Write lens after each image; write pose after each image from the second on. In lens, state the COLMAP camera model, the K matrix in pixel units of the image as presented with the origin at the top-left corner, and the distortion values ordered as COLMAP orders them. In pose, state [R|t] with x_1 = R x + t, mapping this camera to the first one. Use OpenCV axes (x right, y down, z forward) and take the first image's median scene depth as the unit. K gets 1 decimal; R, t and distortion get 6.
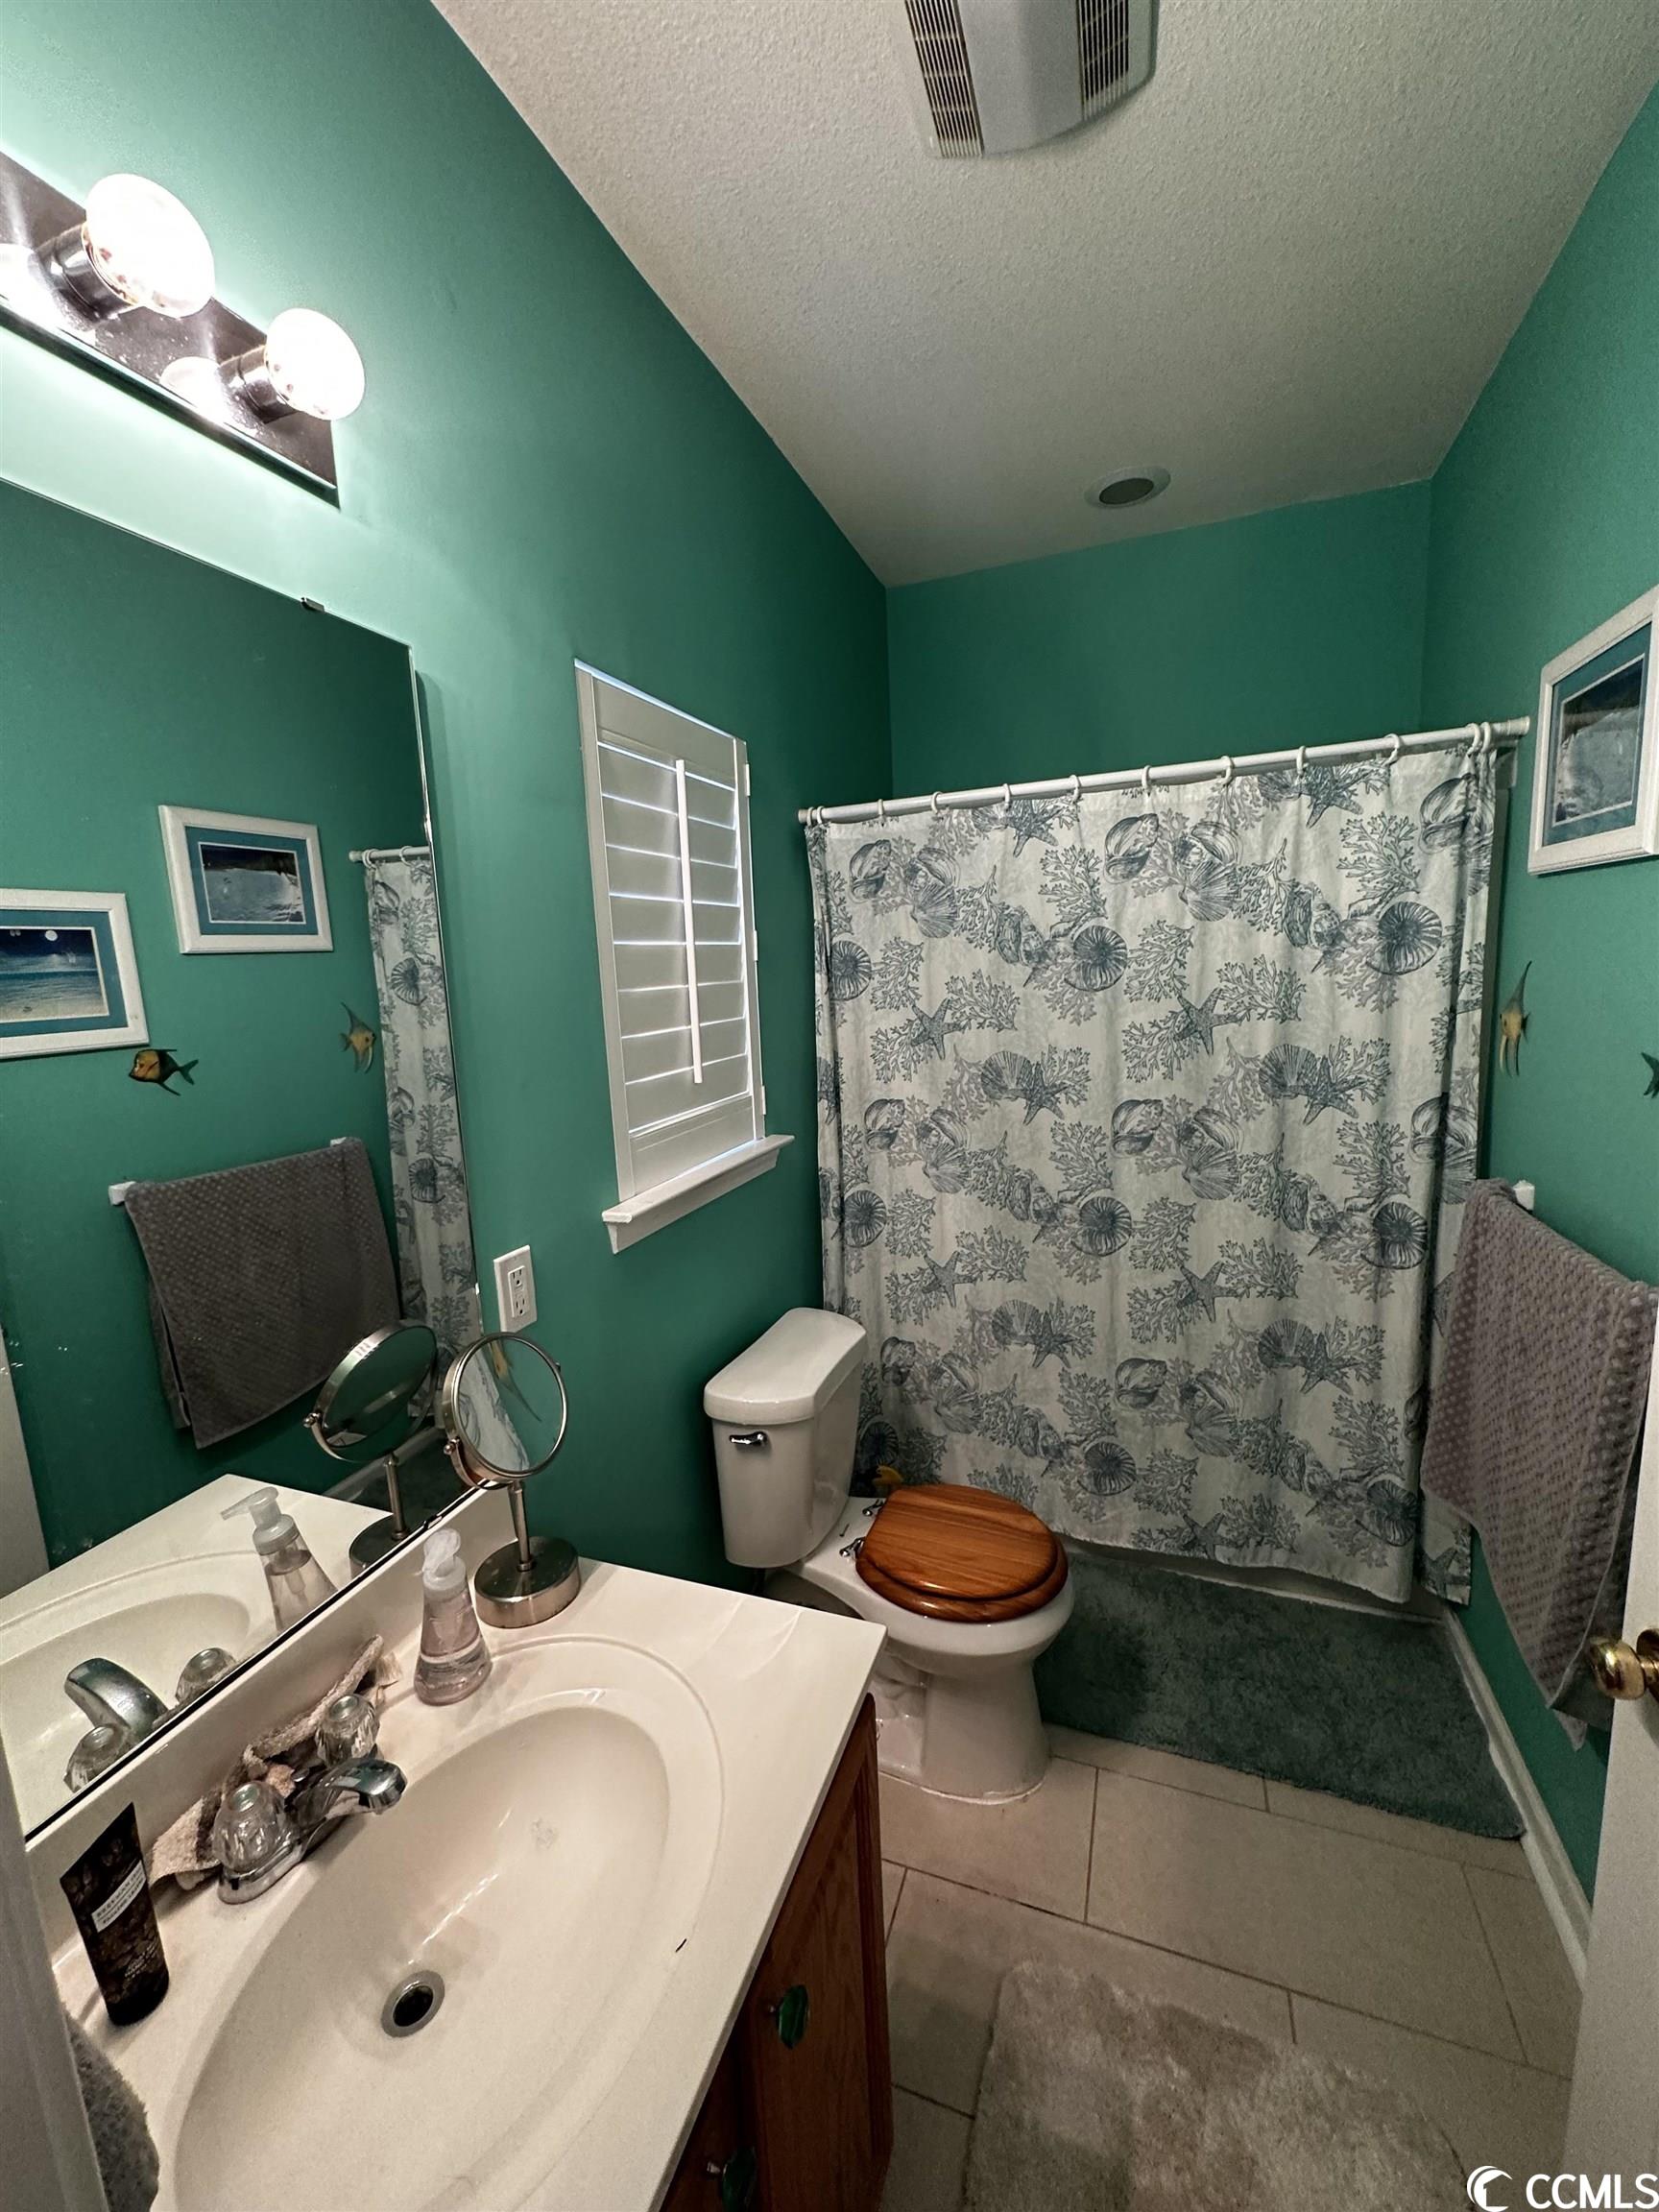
lens RADIAL K [[883.9, 0, 831.7], [0, 883.9, 1102.4], [0, 0, 1]] dist [-0.002757, 0.000493]
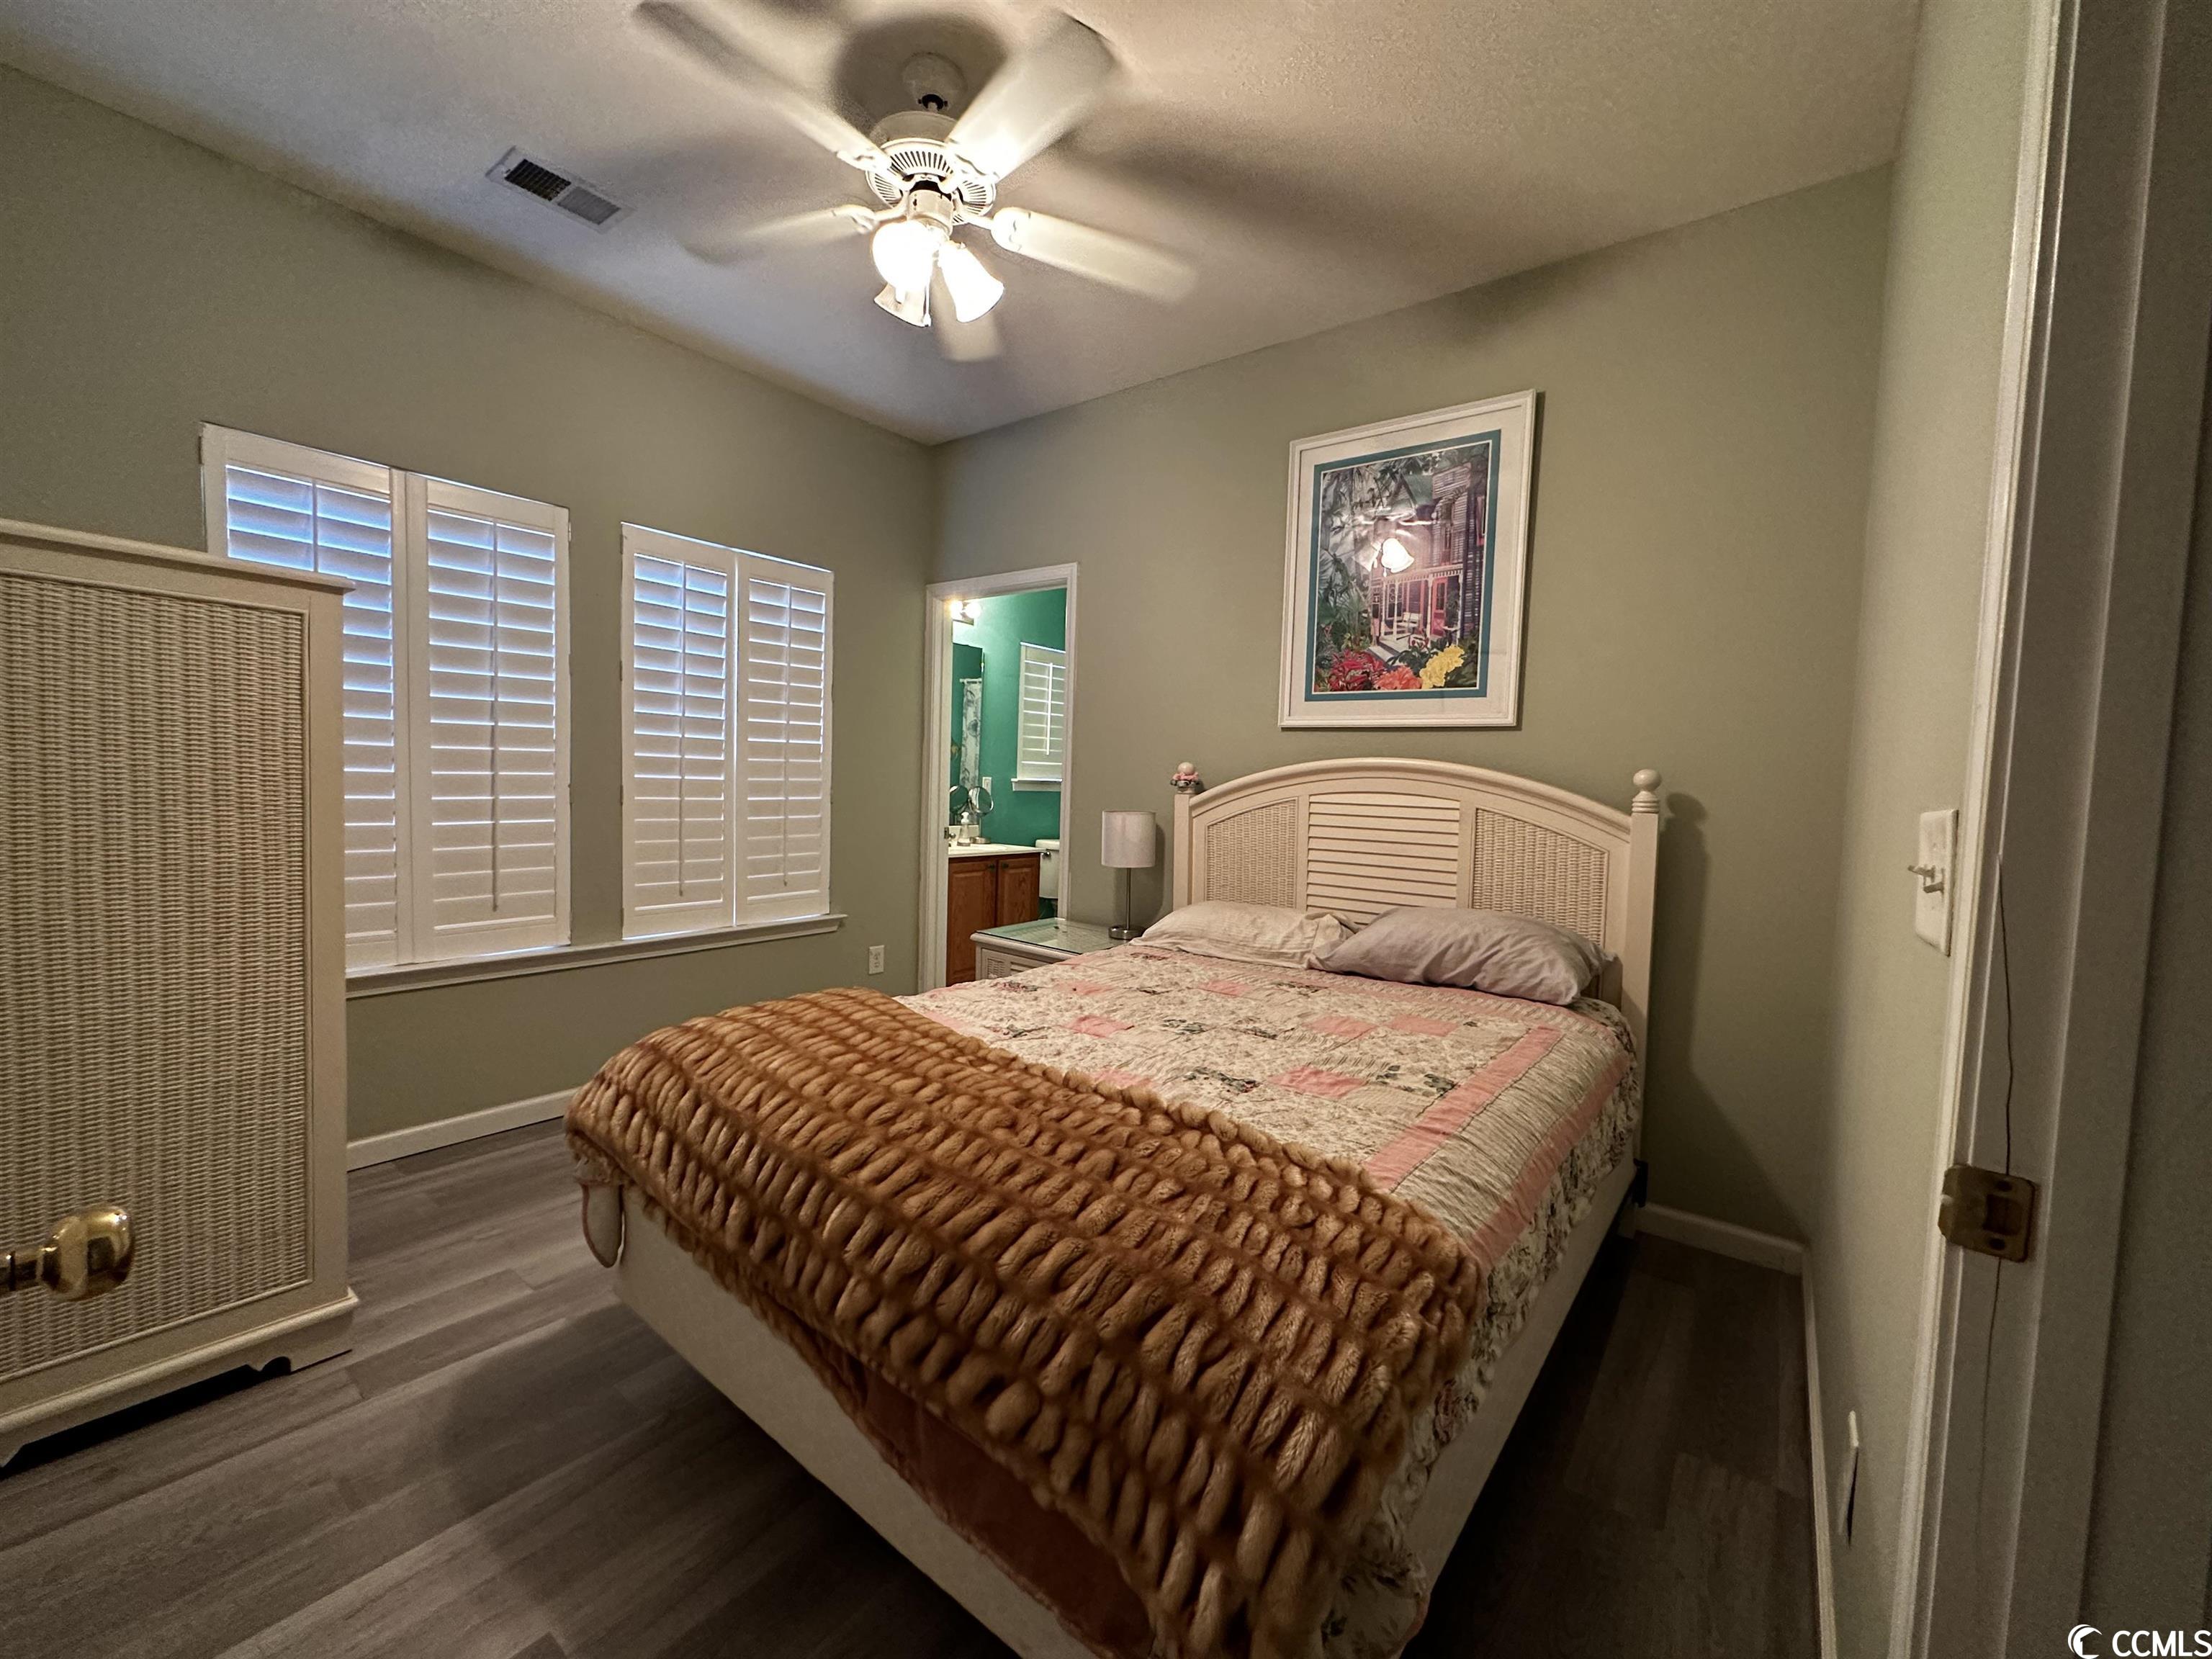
lens RADIAL K [[883.9, 0, 1102.8], [0, 883.9, 828.2], [0, 0, 1]] dist [-0.002757, 0.000493]
pose [[0.953096, 0.087454, -0.289759, 1.243673], [-0.117339, 0.989239, -0.087391, 0.622886], [0.278998, 0.117292, 0.953102, -2.520810]]
